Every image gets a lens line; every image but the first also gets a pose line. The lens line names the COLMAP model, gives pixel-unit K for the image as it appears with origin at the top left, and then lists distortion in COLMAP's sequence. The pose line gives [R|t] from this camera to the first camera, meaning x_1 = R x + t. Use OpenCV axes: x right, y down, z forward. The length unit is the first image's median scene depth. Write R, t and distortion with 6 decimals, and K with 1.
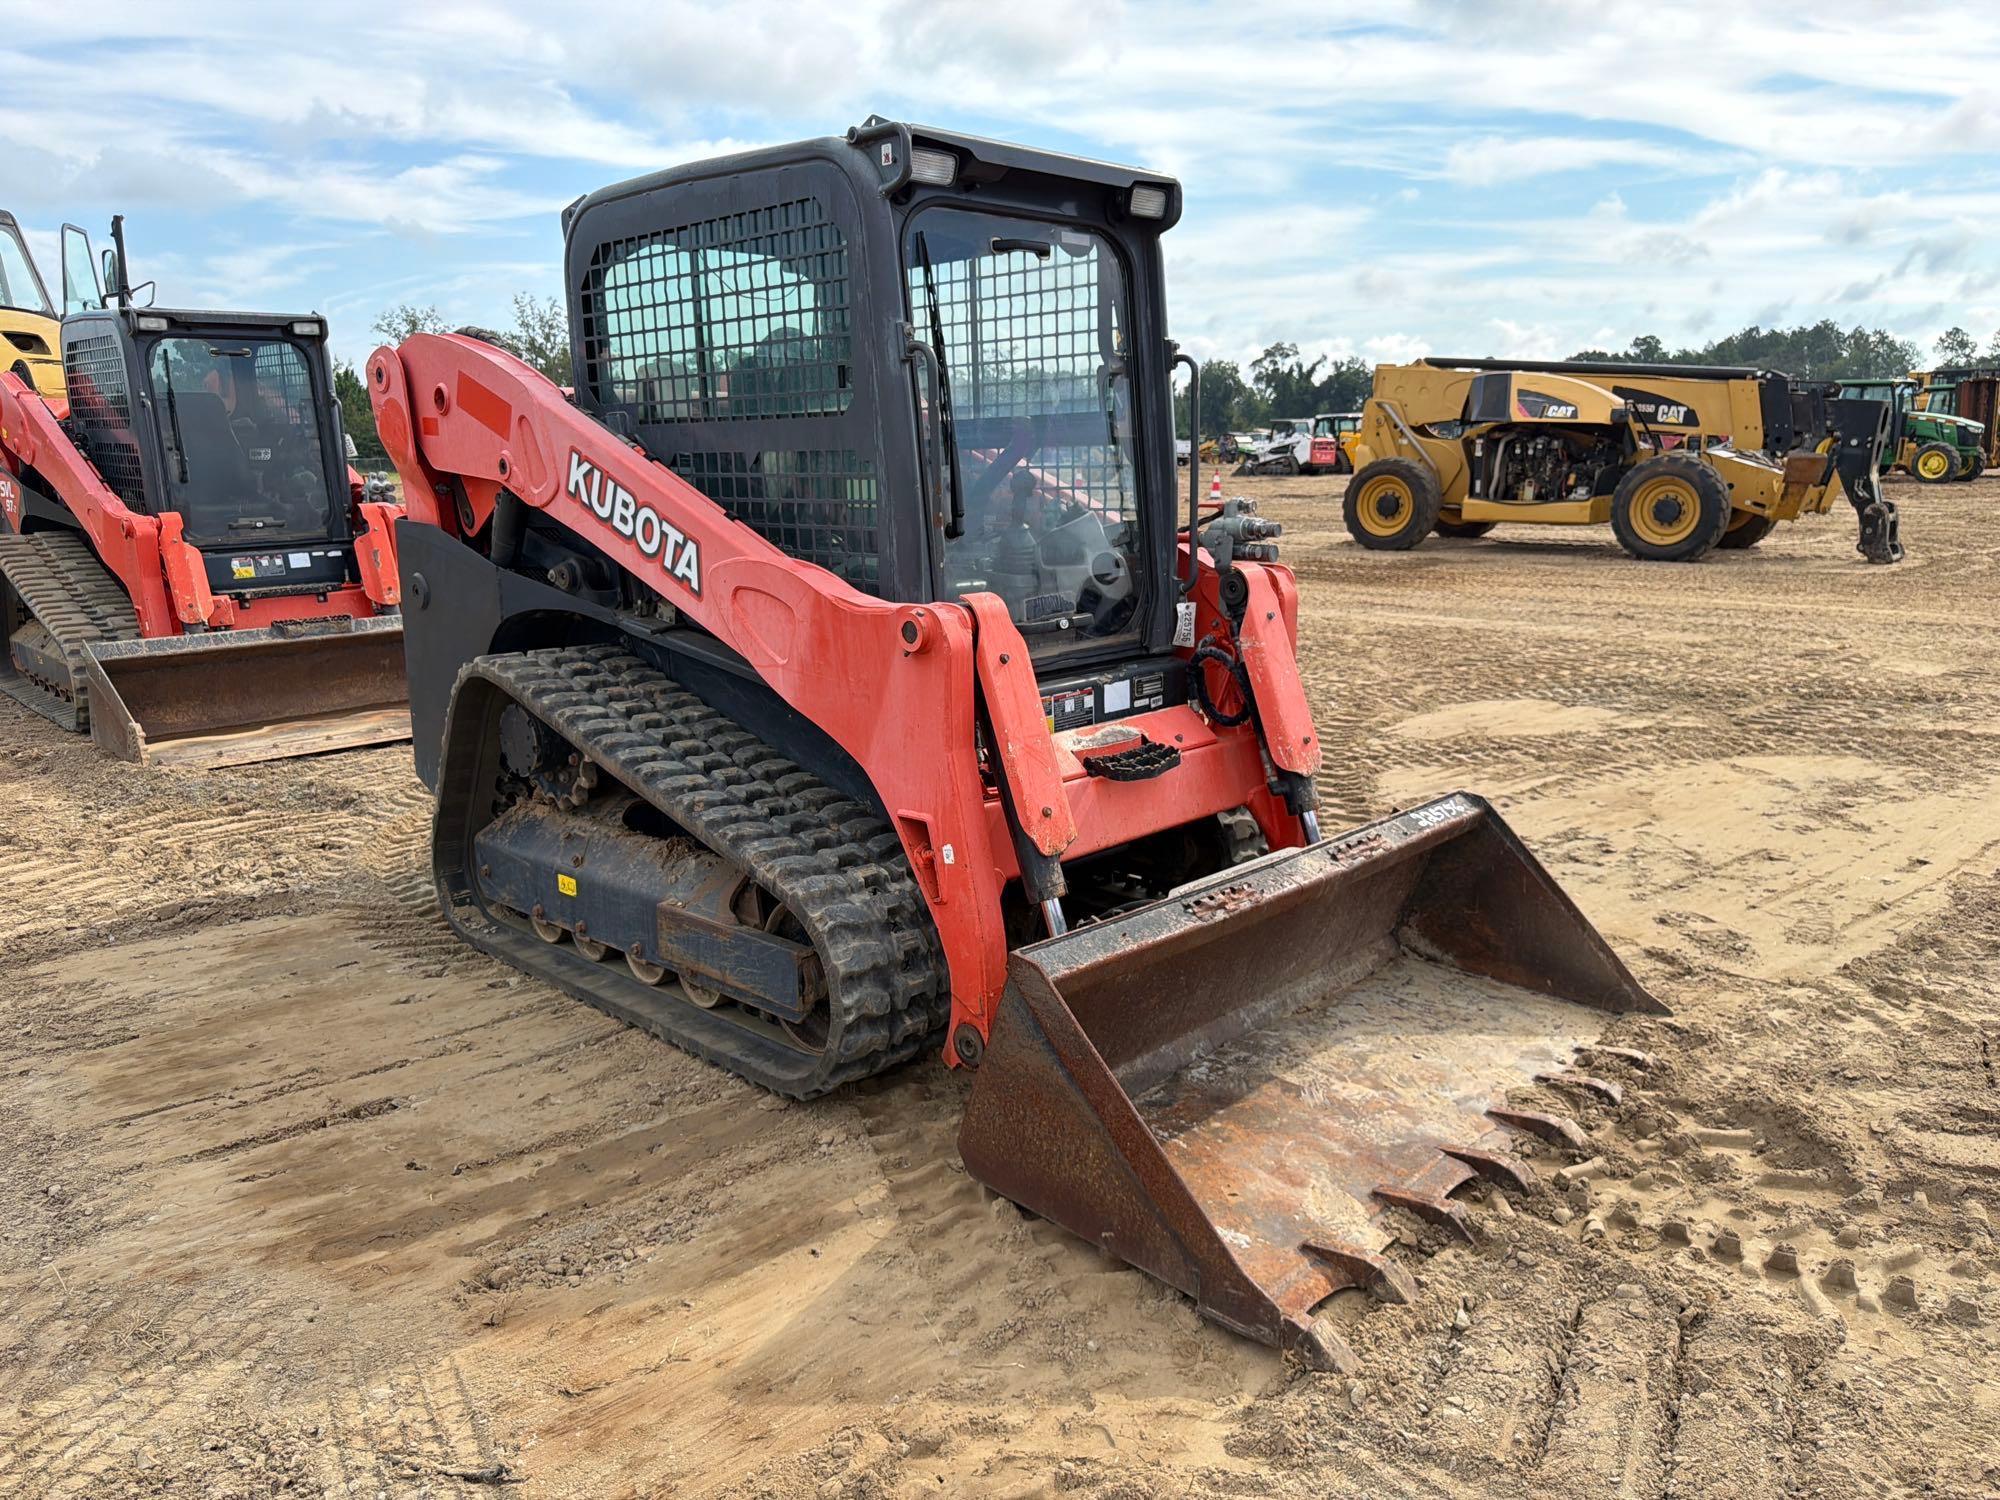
lens RADIAL K [[1418.6, 0, 995.3], [0, 1418.6, 748.7], [0, 0, 1]] dist [0.056257, -0.065760]
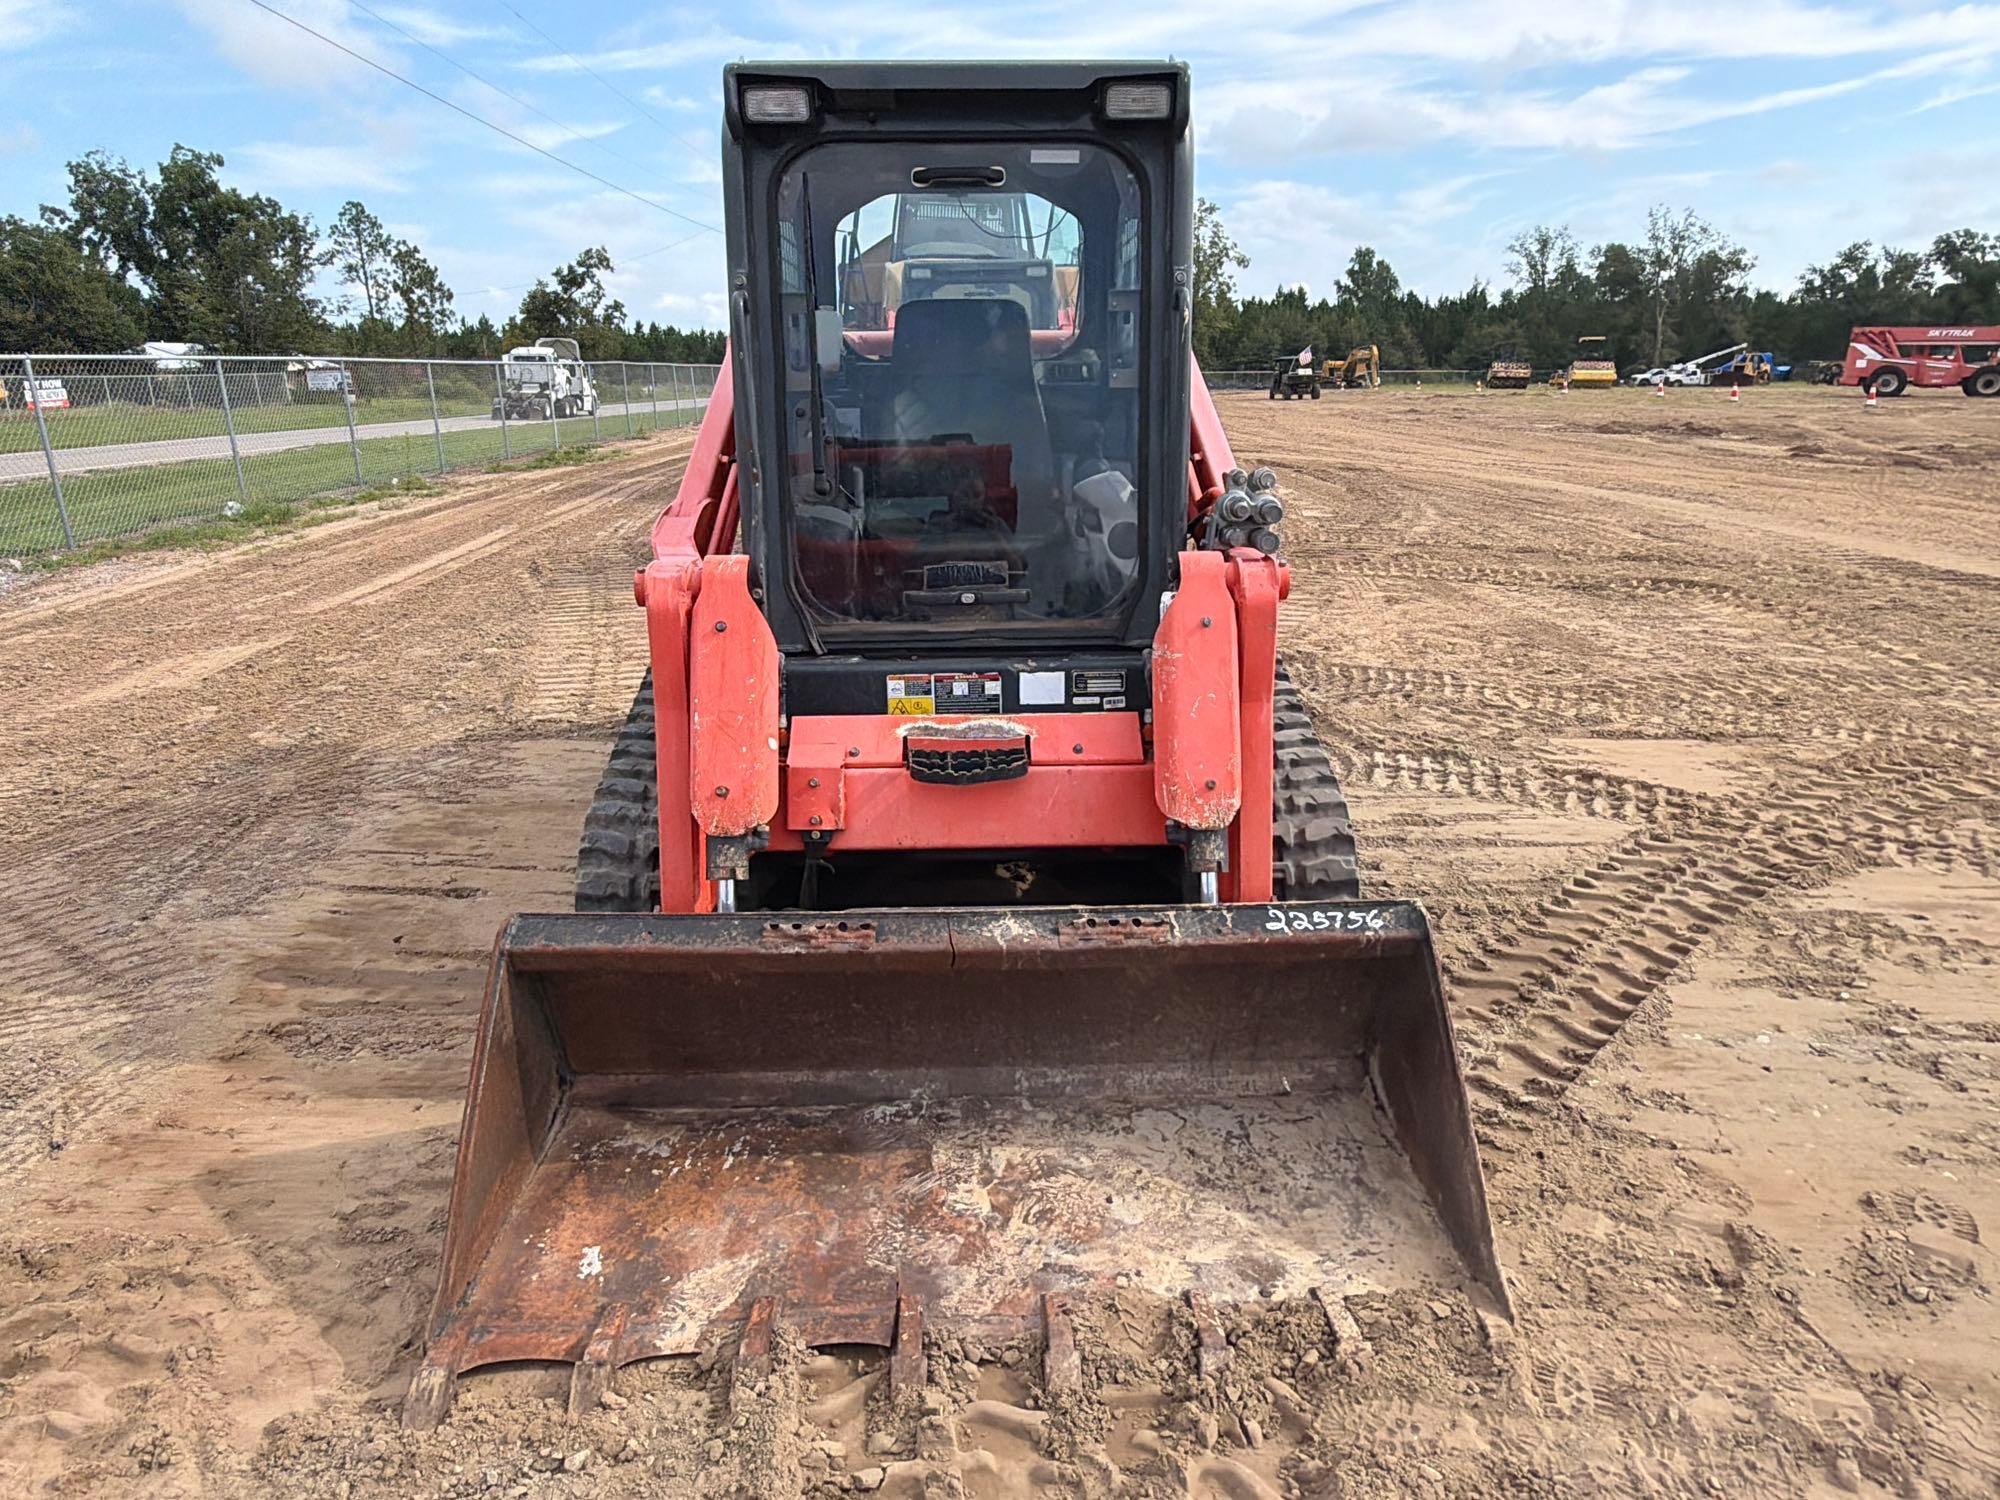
lens RADIAL K [[1287.2, 0, 1004.5], [0, 1287.2, 762.7], [0, 0, 1]] dist [-0.004990, 0.011250]
pose [[0.720309, 0.211371, -0.660664, 0.626091], [-0.147078, 0.977325, 0.152327, -0.113453], [0.677881, -0.012554, 0.735064, 0.406835]]
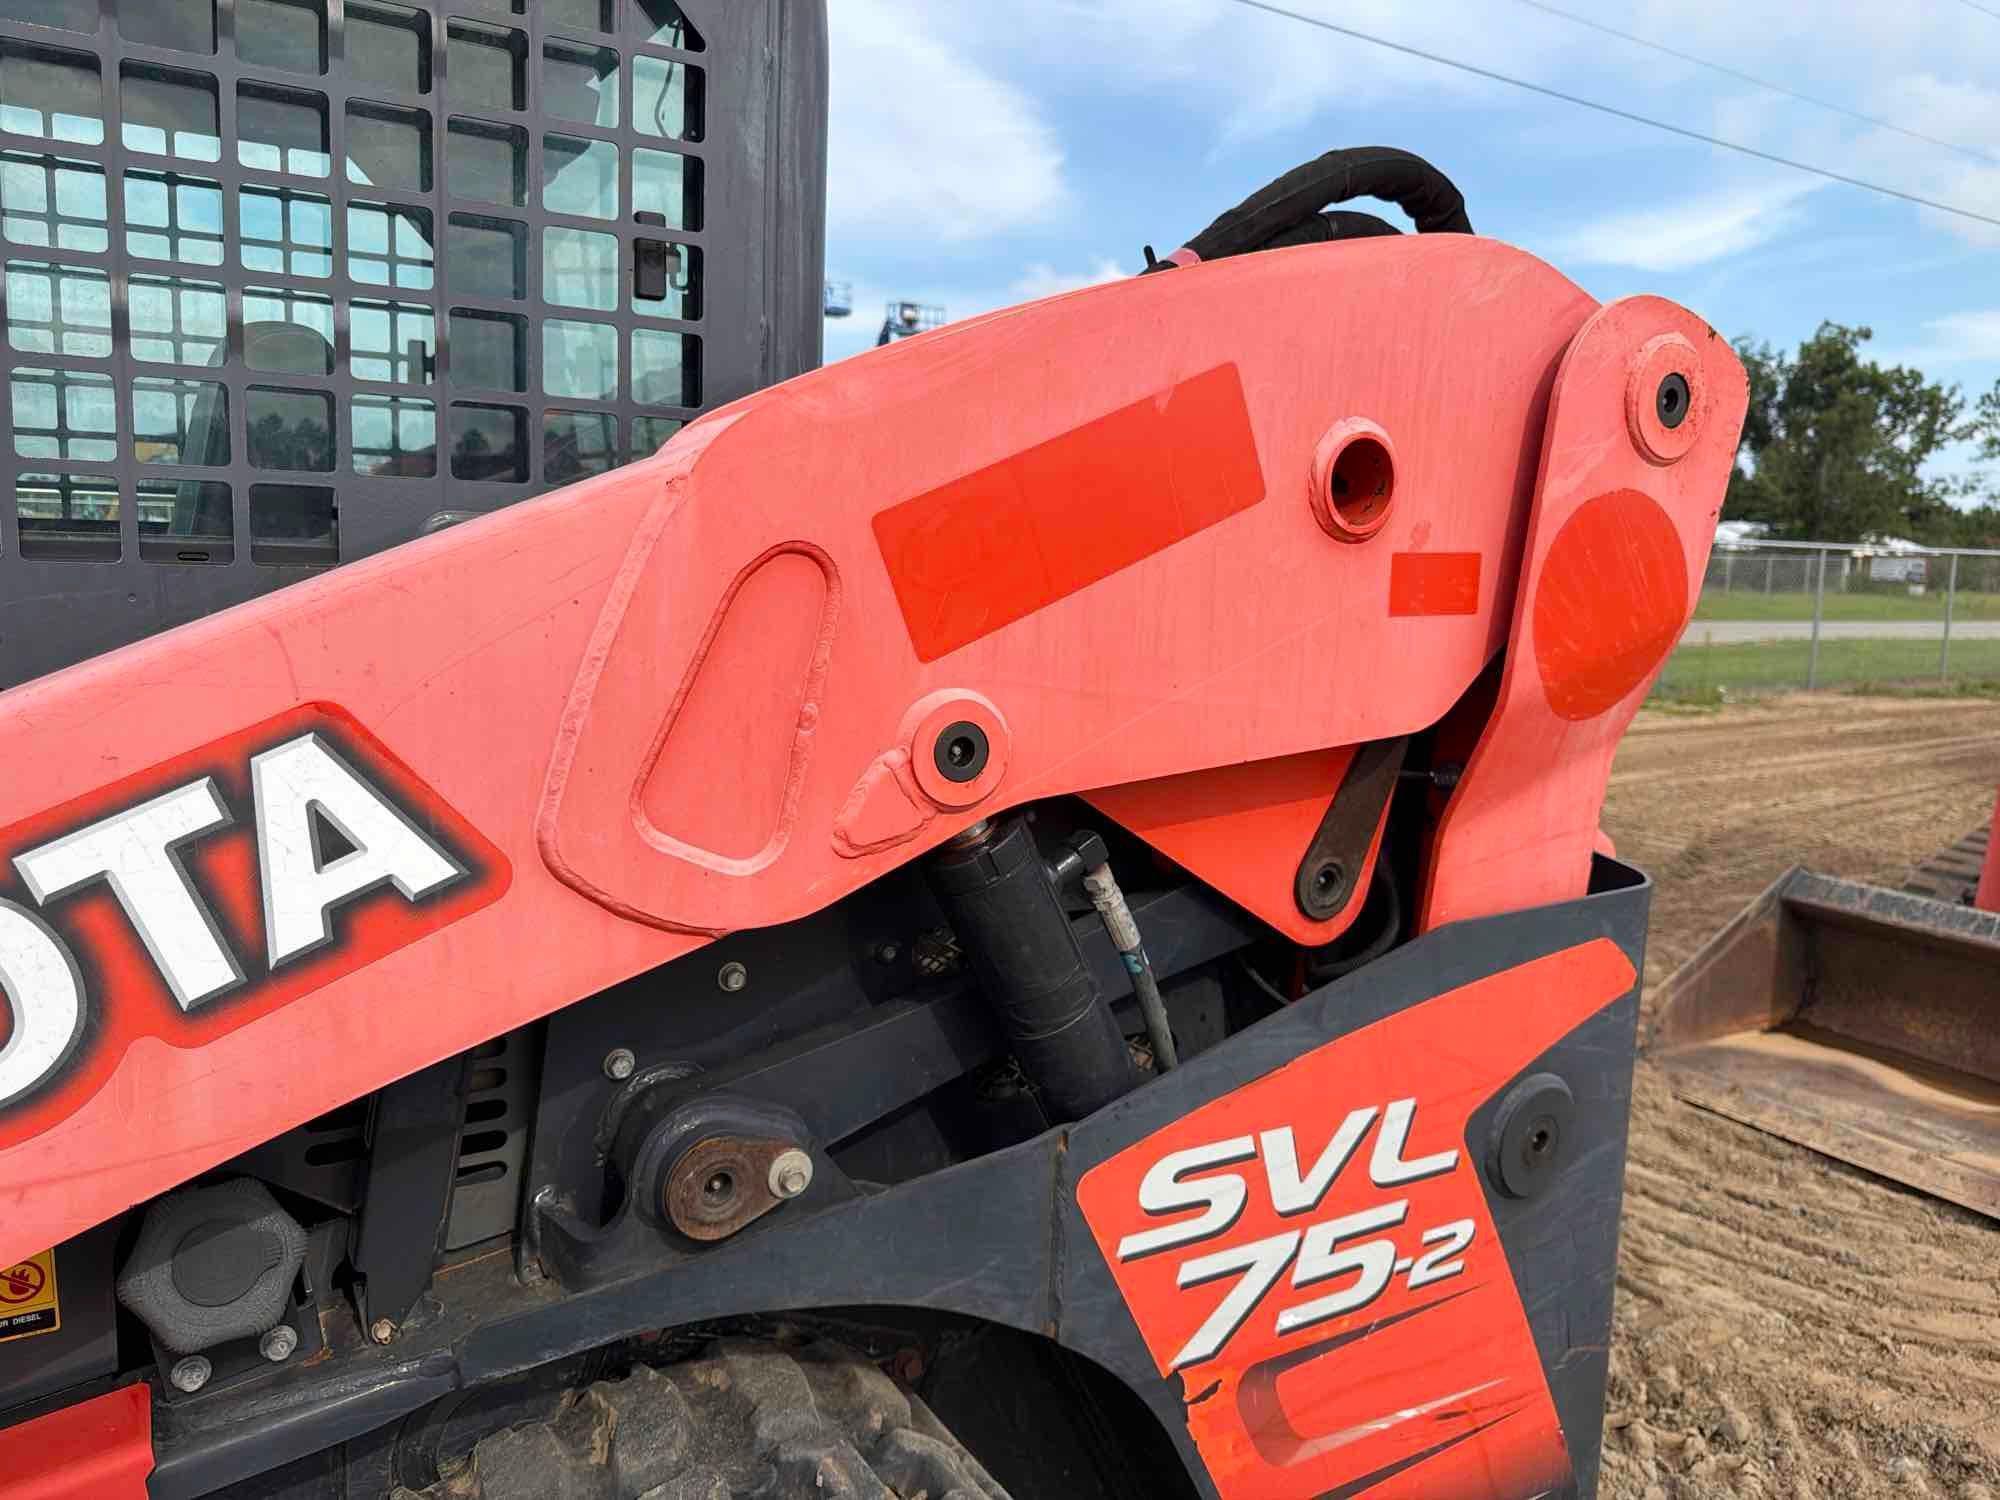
lens RADIAL K [[1418.6, 0, 975.9], [0, 1418.6, 753.9], [0, 0, 1]] dist [0.056257, -0.065760]
pose [[-0.261853, 0.154439, -0.952671, 0.153937], [-0.229994, 0.948688, 0.217010, -0.337689], [0.937302, 0.275933, -0.212897, 1.437742]]
